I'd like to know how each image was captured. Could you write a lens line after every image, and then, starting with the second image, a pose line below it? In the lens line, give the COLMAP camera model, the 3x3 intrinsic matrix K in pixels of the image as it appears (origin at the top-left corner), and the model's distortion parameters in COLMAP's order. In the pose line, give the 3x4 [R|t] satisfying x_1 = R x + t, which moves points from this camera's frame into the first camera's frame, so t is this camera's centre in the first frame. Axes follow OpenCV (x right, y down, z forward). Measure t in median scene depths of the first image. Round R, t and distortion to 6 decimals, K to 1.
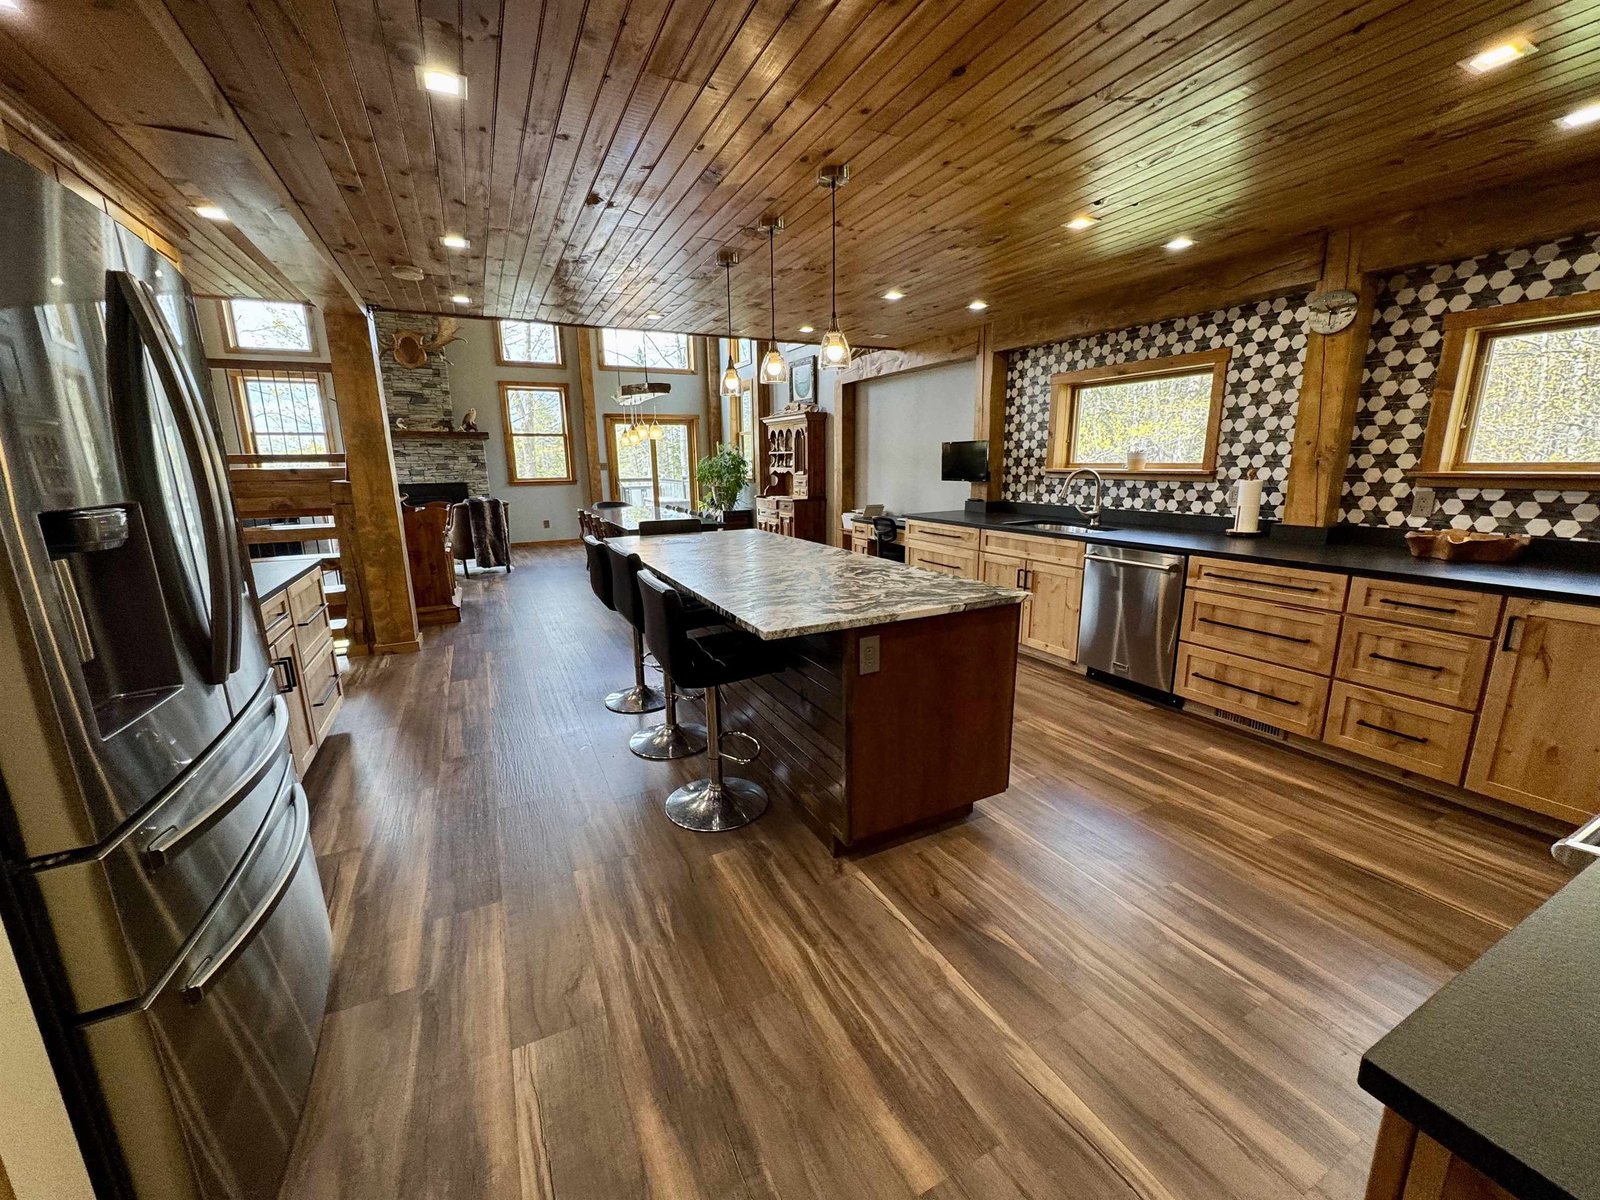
lens RADIAL K [[637.2, 0, 804.3], [0, 637.2, 600.2], [0, 0, 1]] dist [-0.006175, 0.000452]
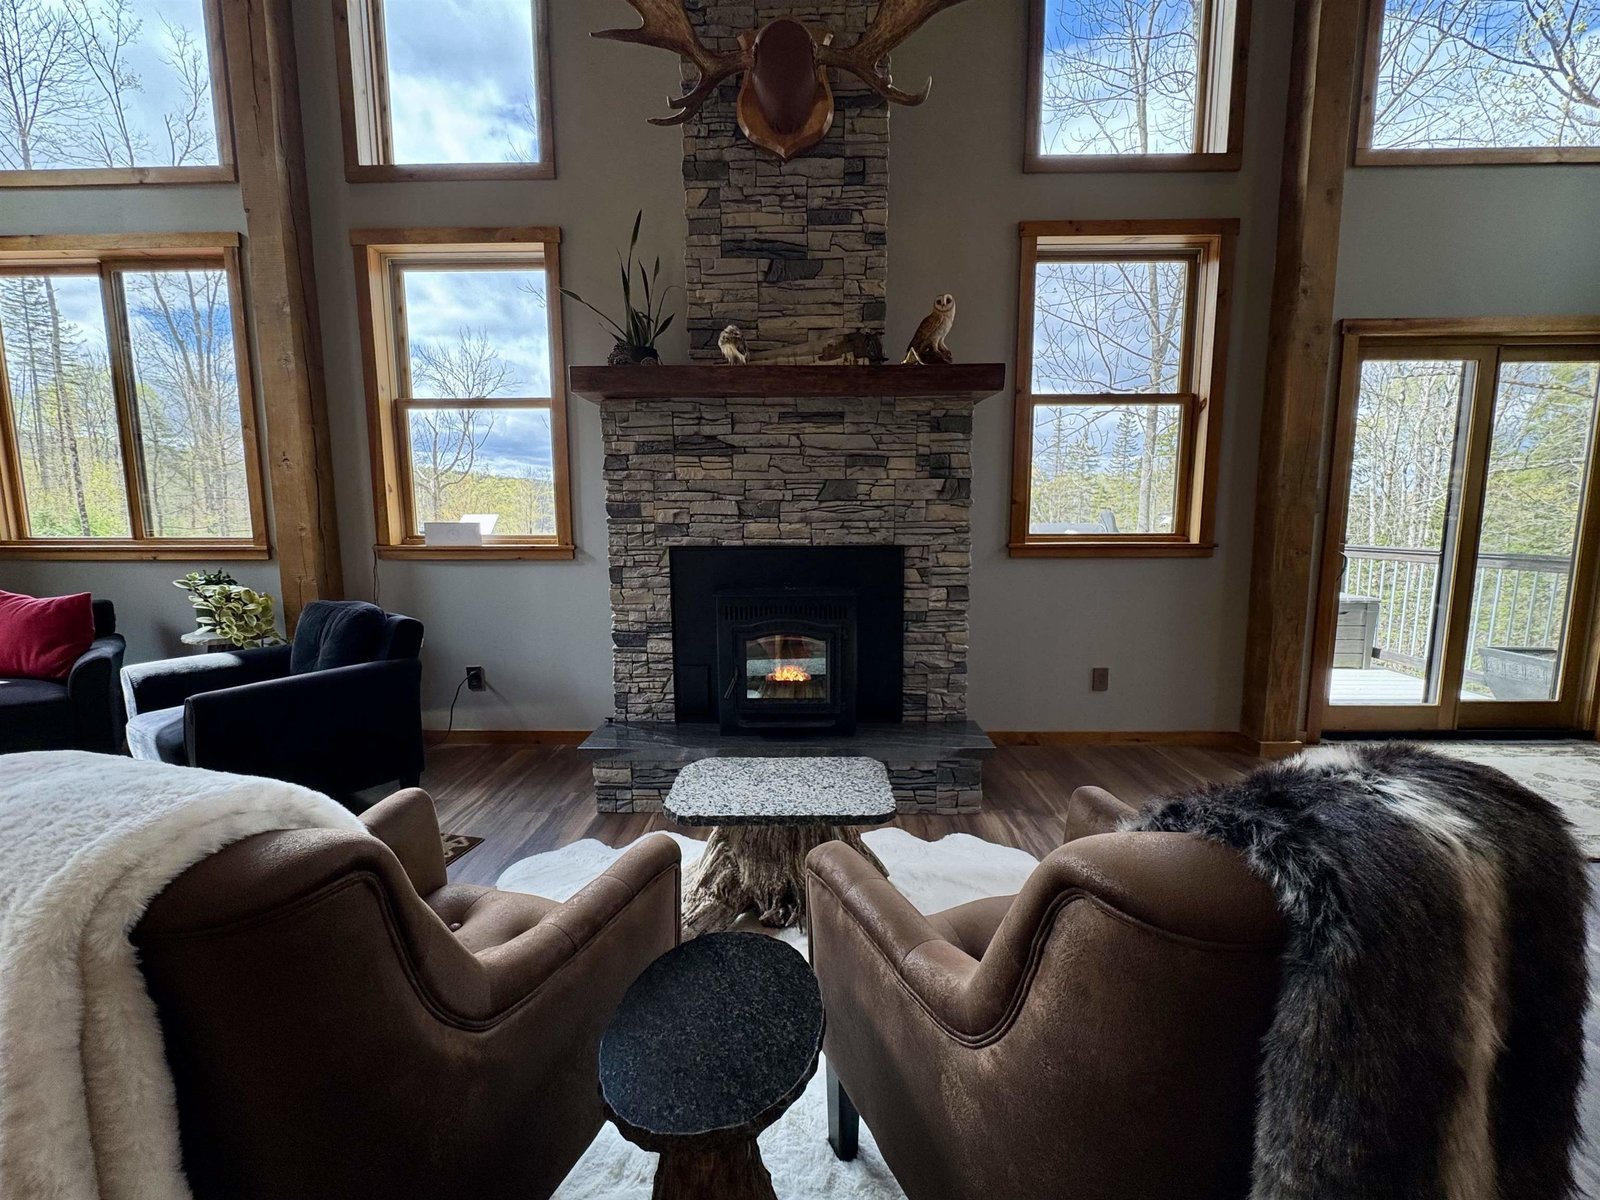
lens RADIAL K [[665.9, 0, 800.0], [0, 665.9, 600.0], [0, 0, 1]] dist [-0.002471, -0.000268]
pose [[0.880748, 0.068439, -0.468613, -0.786361], [-0.109421, 0.992137, -0.060756, -0.250741], [0.460770, 0.104787, 0.881312, 1.308604]]
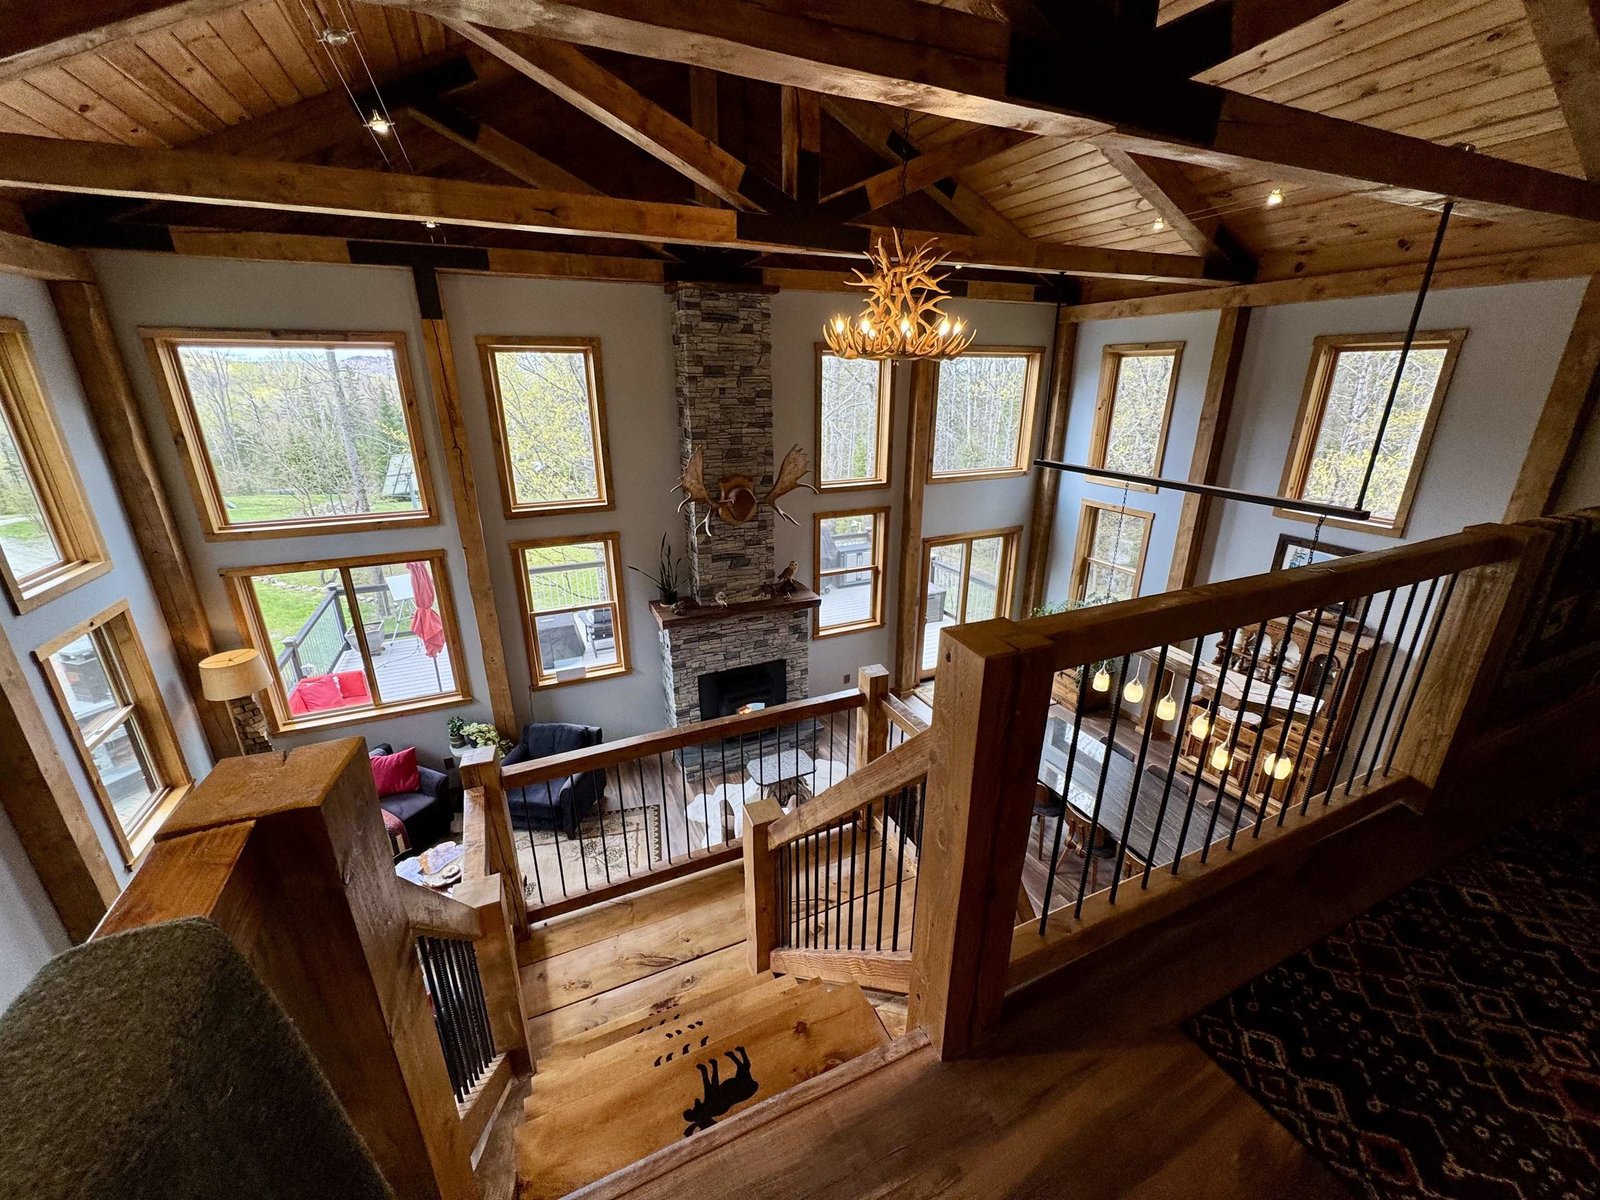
lens RADIAL K [[637.9, 0, 800.0], [0, 637.9, 600.0], [0, 0, 1]] dist [-0.004971, 0.000241]
pose [[0.998984, 0.024342, -0.037939, -0.892280], [-0.019501, 0.992200, 0.123118, -0.641262], [0.040640, -0.122253, 0.991667, 0.463226]]
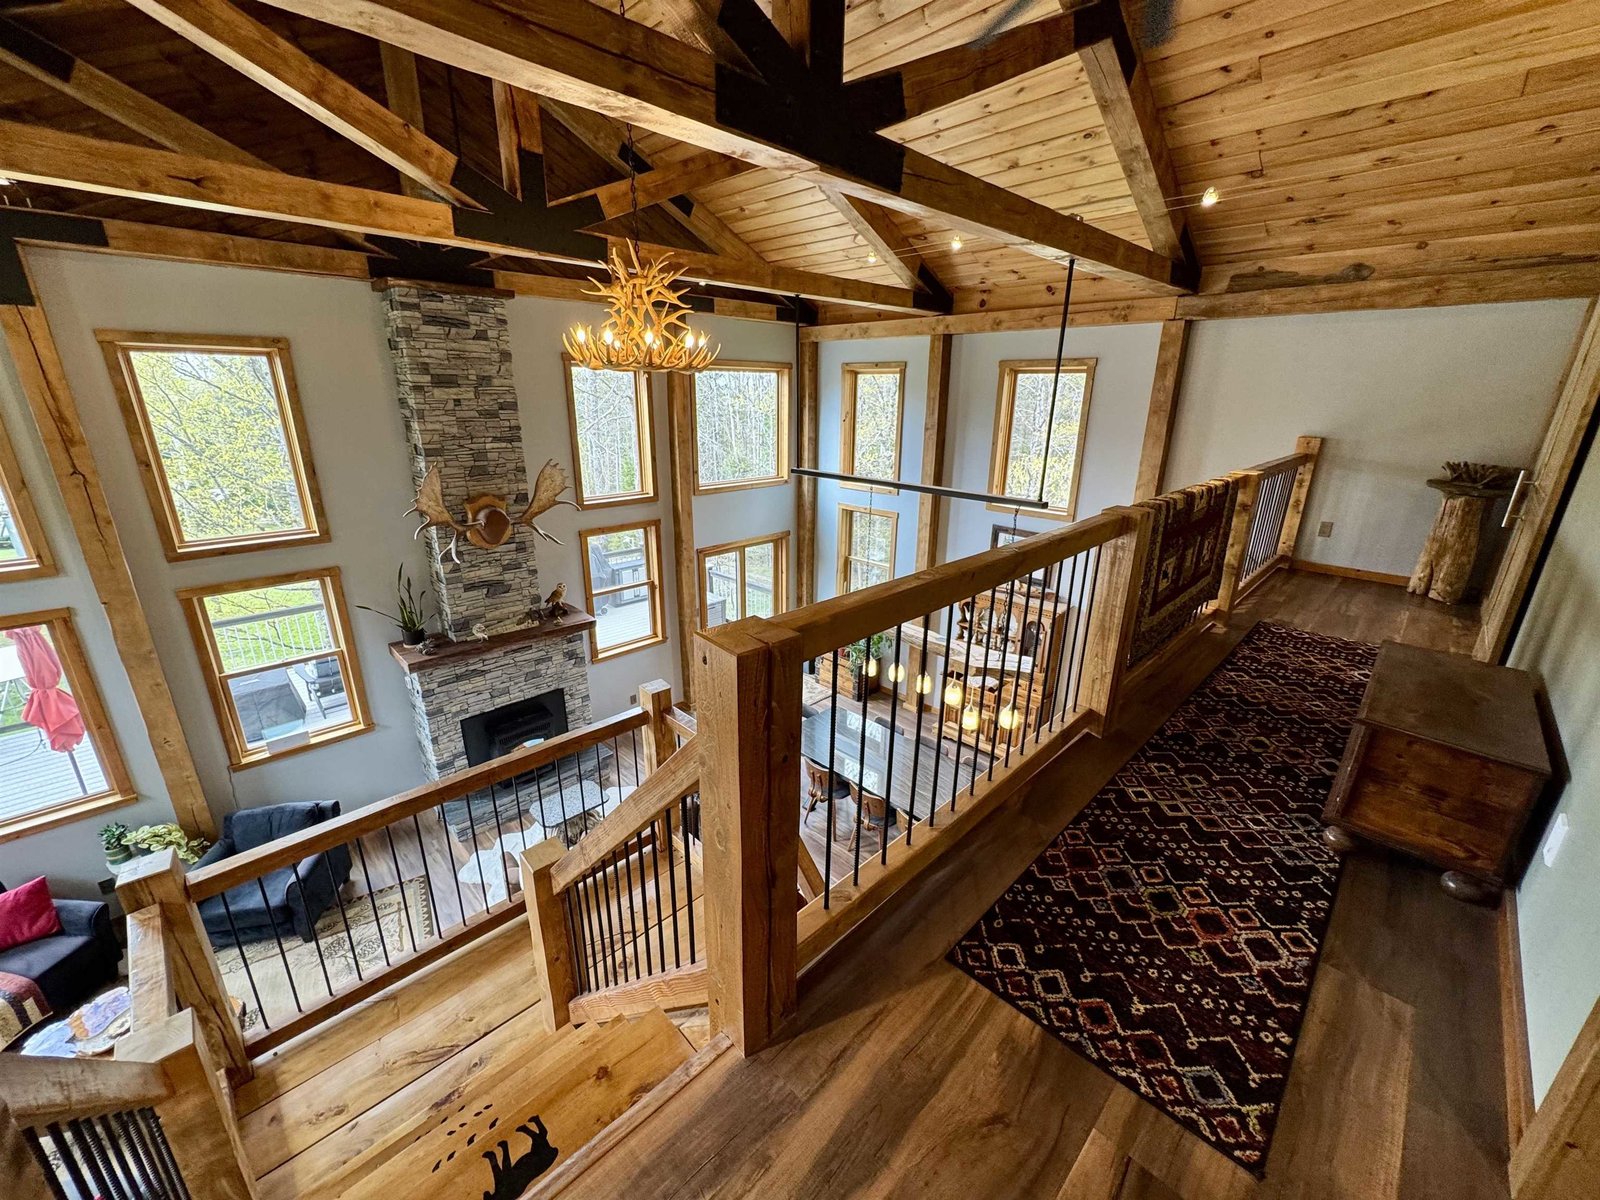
lens RADIAL K [[637.2, 0, 804.3], [0, 637.2, 600.2], [0, 0, 1]] dist [-0.006175, 0.000452]
pose [[0.951492, -0.073056, 0.298874, -0.880010], [0.042260, 0.993226, 0.108245, -0.639031], [-0.304757, -0.090364, 0.948134, 0.460148]]
